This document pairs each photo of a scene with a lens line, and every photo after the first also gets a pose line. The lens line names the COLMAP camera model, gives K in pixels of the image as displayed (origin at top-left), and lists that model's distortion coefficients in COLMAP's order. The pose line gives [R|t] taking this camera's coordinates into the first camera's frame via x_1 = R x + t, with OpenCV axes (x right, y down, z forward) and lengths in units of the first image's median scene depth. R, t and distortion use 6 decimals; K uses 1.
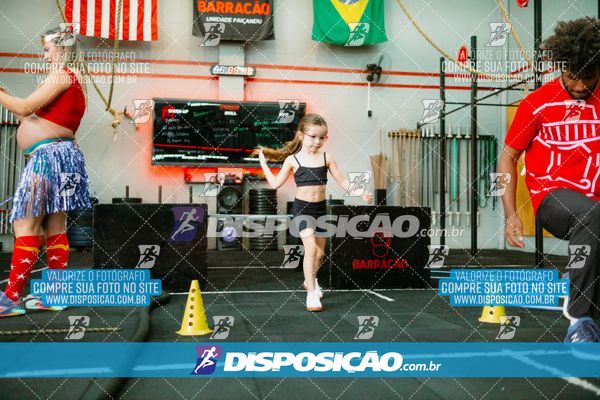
lens RADIAL K [[615.6, 0, 303.8], [0, 615.6, 185.4], [0, 0, 1]] dist [0.025833, 0.000000]
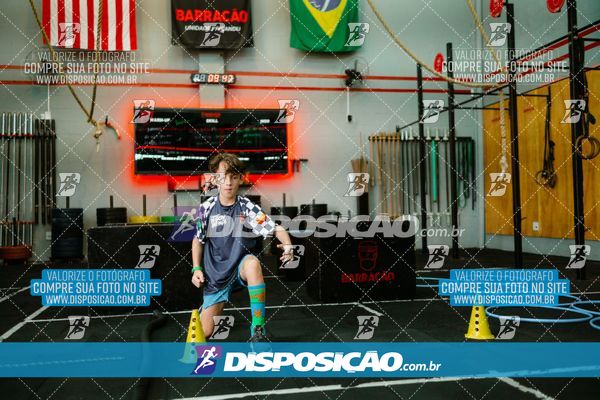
lens RADIAL K [[615.6, 0, 298.9], [0, 615.6, 194.8], [0, 0, 1]] dist [0.025833, 0.000000]
pose [[0.999200, -0.029679, 0.026800, -0.007651], [0.029024, 0.999279, 0.024493, -0.017713], [-0.027508, -0.023695, 0.999341, -0.016461]]
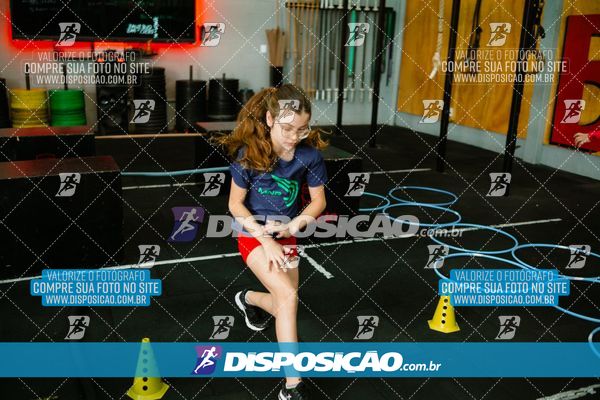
lens RADIAL K [[615.6, 0, 296.5], [0, 615.6, 190.1], [0, 0, 1]] dist [0.025833, 0.000000]
pose [[0.978651, -0.030184, 0.203299, -0.041146], [-0.032861, 0.953453, 0.299746, -0.094464], [-0.202884, -0.300027, 0.932106, 0.058784]]
